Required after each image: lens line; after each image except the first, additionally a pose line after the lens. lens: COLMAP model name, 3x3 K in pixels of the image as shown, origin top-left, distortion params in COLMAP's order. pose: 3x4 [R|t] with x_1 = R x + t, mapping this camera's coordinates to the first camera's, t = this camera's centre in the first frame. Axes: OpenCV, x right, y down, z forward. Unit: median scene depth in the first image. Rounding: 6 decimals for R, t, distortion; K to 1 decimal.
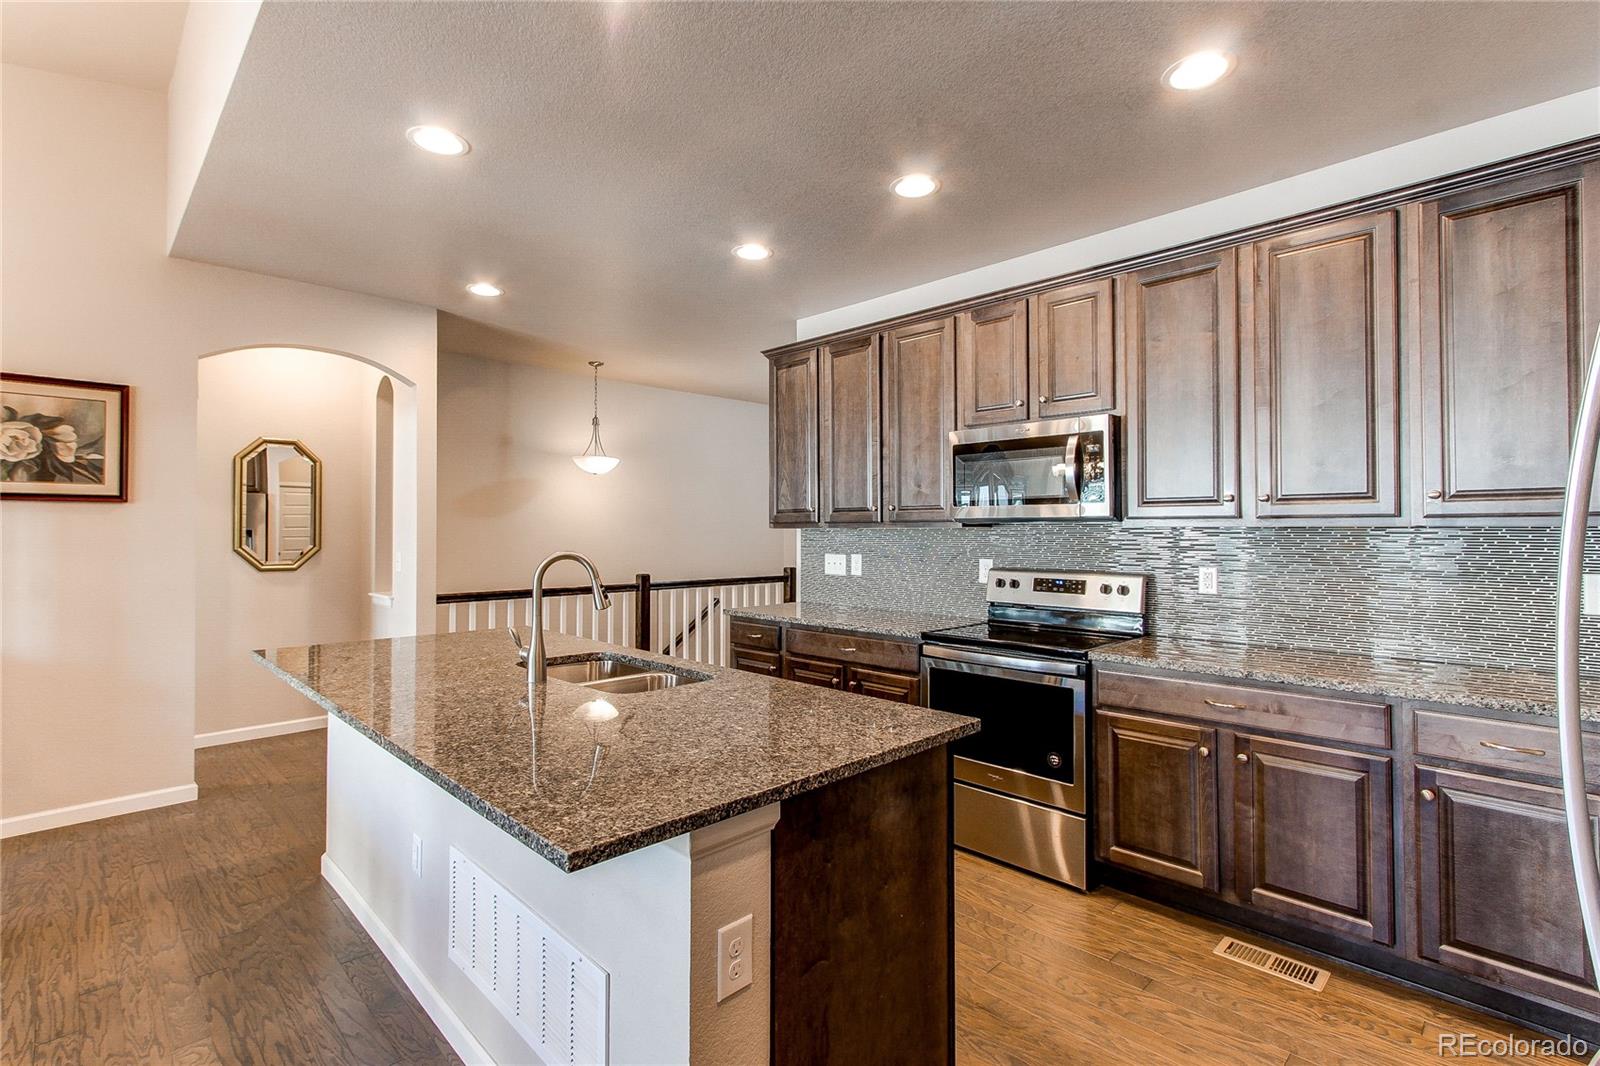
lens RADIAL K [[742.3, 0, 796.6], [0, 742.3, 523.1], [0, 0, 1]] dist [-0.002072, -0.000694]
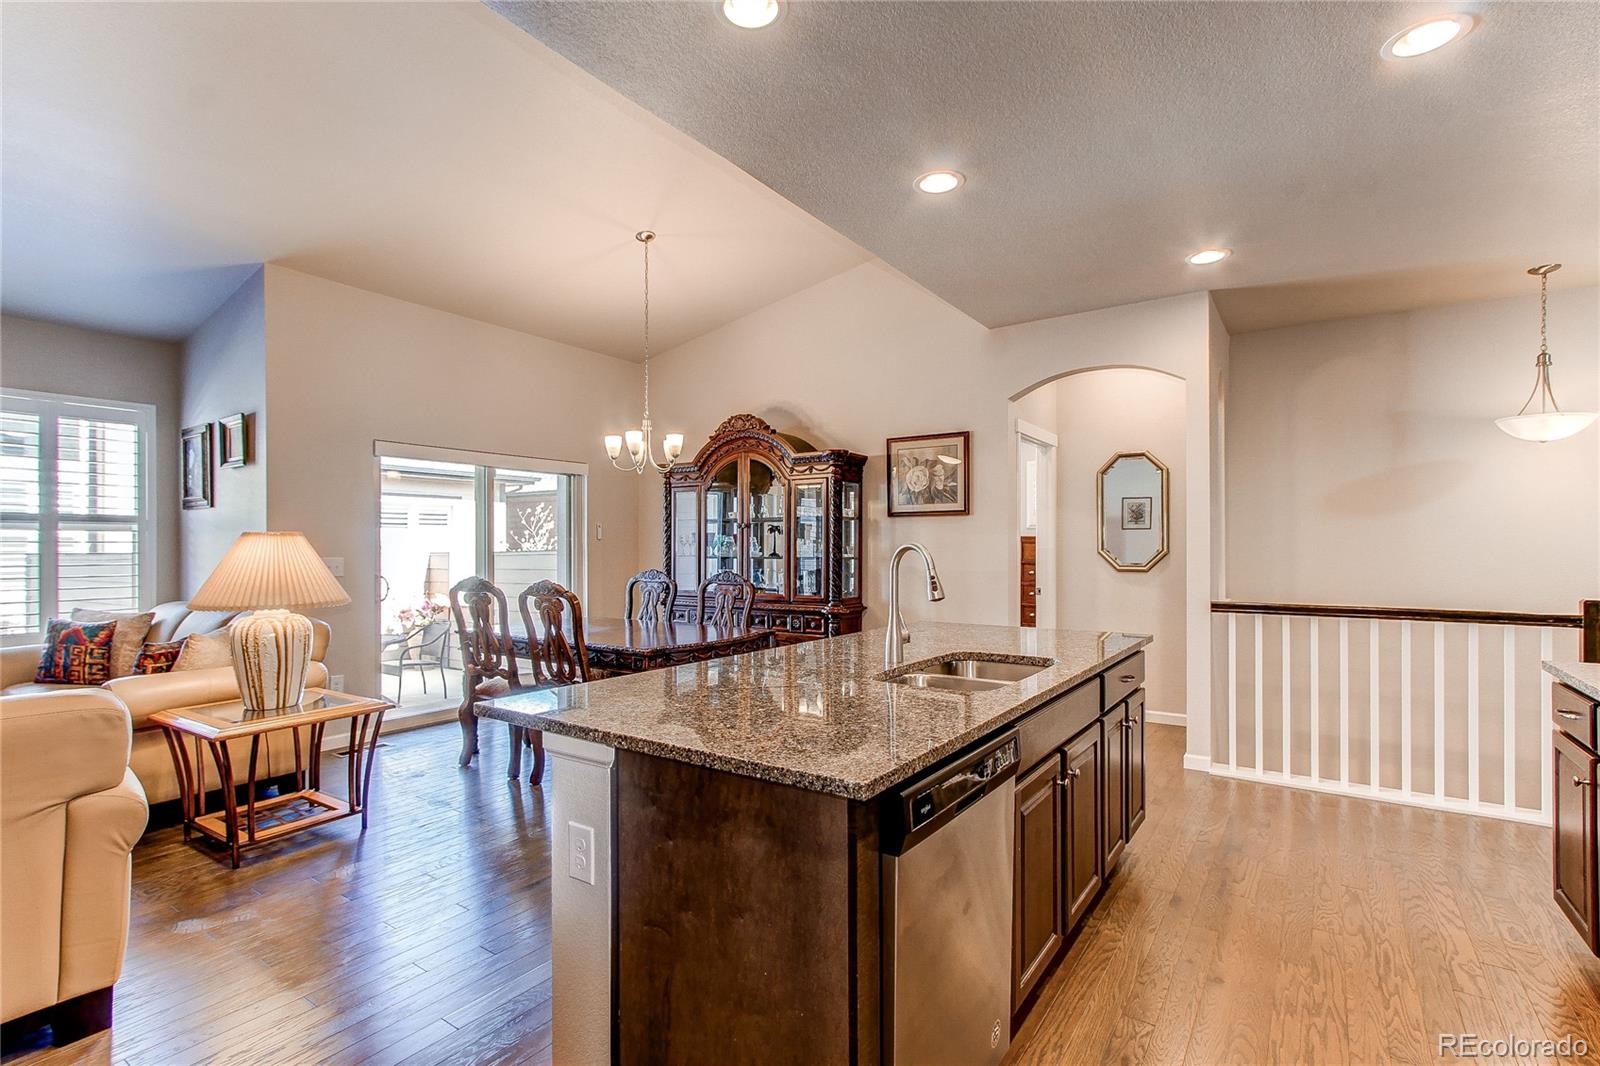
lens RADIAL K [[769.7, 0, 789.9], [0, 769.7, 542.7], [0, 0, 1]] dist [-0.002393, 0.004880]
pose [[0.167138, -0.005515, -0.985918, 0.491197], [0.012772, 0.999913, -0.003428, 0.026370], [0.985851, -0.012019, 0.167194, 0.439936]]
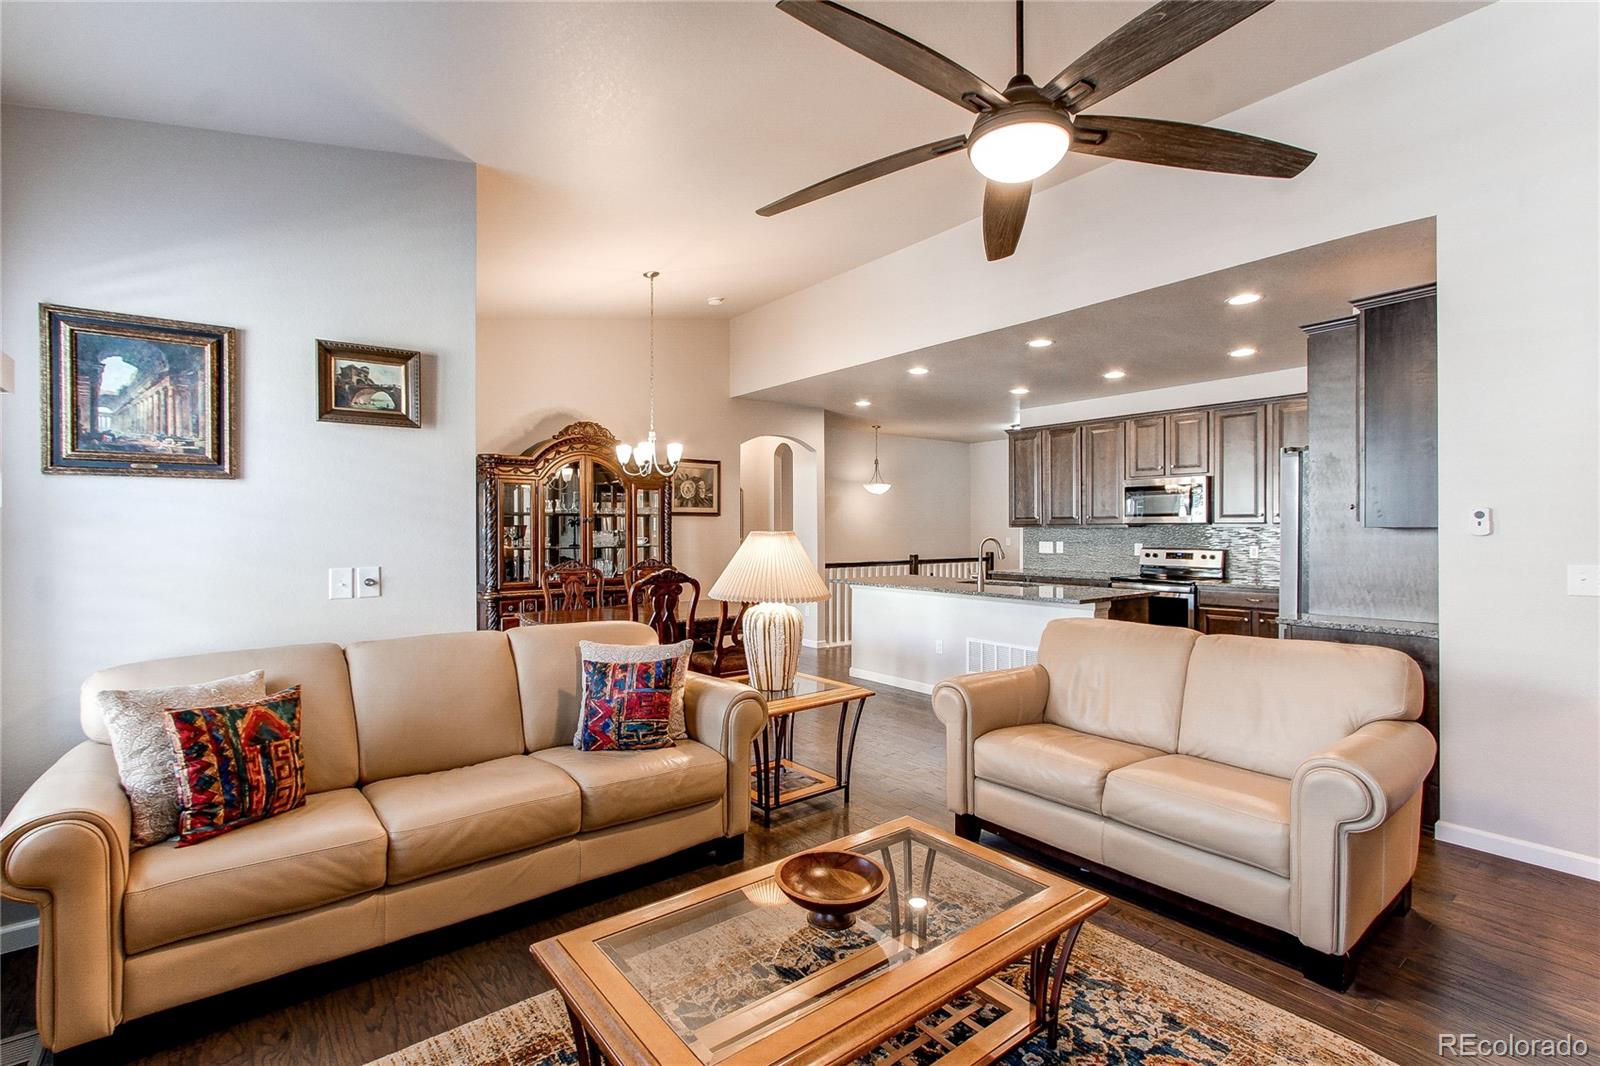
lens RADIAL K [[742.3, 0, 784.6], [0, 742.3, 529.9], [0, 0, 1]] dist [-0.002072, -0.000694]
pose [[0.992771, -0.000420, -0.120026, -0.478450], [0.002078, 0.999904, 0.013694, -0.016915], [0.120009, -0.013844, 0.992676, -1.152595]]
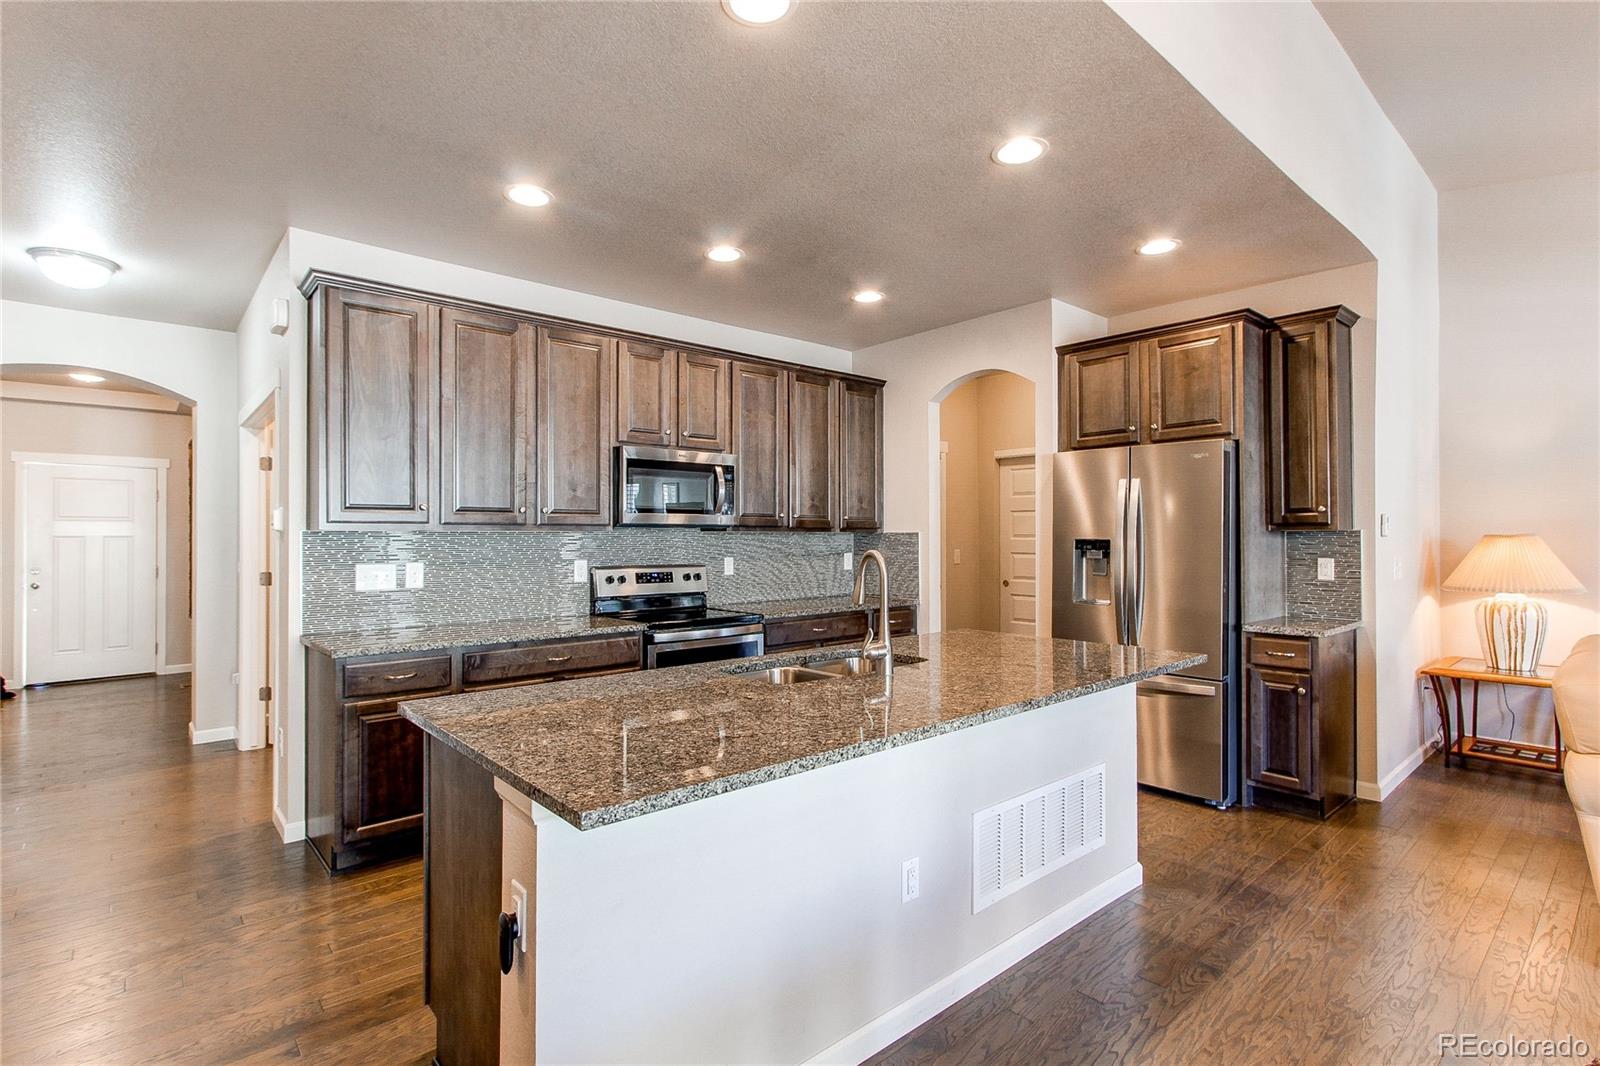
lens RADIAL K [[769.7, 0, 791.5], [0, 769.7, 533.7], [0, 0, 1]] dist [-0.002393, 0.004880]
pose [[0.073773, 0.007709, 0.997245, -0.942665], [-0.009424, 0.999931, -0.007032, 0.016308], [-0.997231, -0.008880, 0.073841, 0.671238]]
